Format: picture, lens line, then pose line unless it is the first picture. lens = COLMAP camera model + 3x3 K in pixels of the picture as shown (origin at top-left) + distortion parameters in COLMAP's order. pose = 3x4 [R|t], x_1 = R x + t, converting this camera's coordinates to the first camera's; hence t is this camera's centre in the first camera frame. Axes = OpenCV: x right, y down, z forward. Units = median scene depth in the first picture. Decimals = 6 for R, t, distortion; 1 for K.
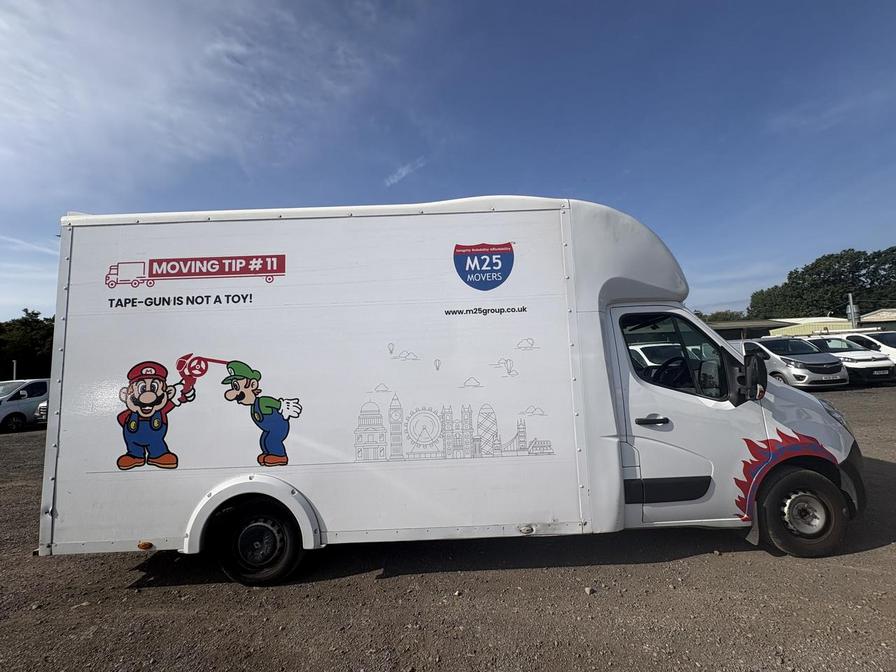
lens RADIAL K [[357.5, 0, 448.0], [0, 357.5, 336.0], [0, 0, 1]] dist [-0.001086, 0.000815]
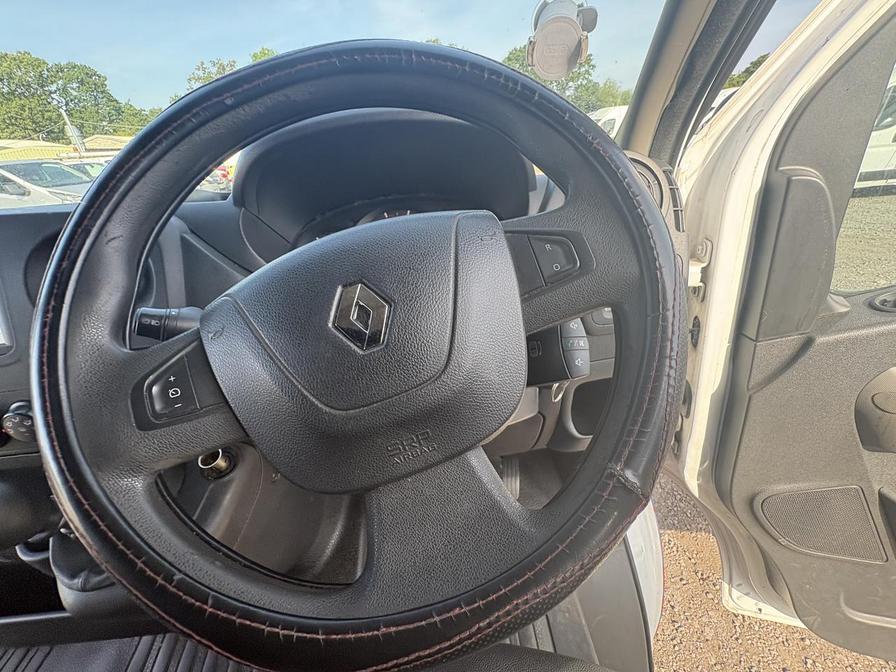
lens RADIAL K [[357.7, 0, 448.0], [0, 357.7, 336.0], [0, 0, 1]] dist [-0.000343, 0.000630]
pose [[-0.049001, -0.421650, 0.905433, 0.066273], [-0.002327, 0.906568, 0.422053, 0.008898], [-0.998796, 0.018574, -0.045403, 0.118589]]
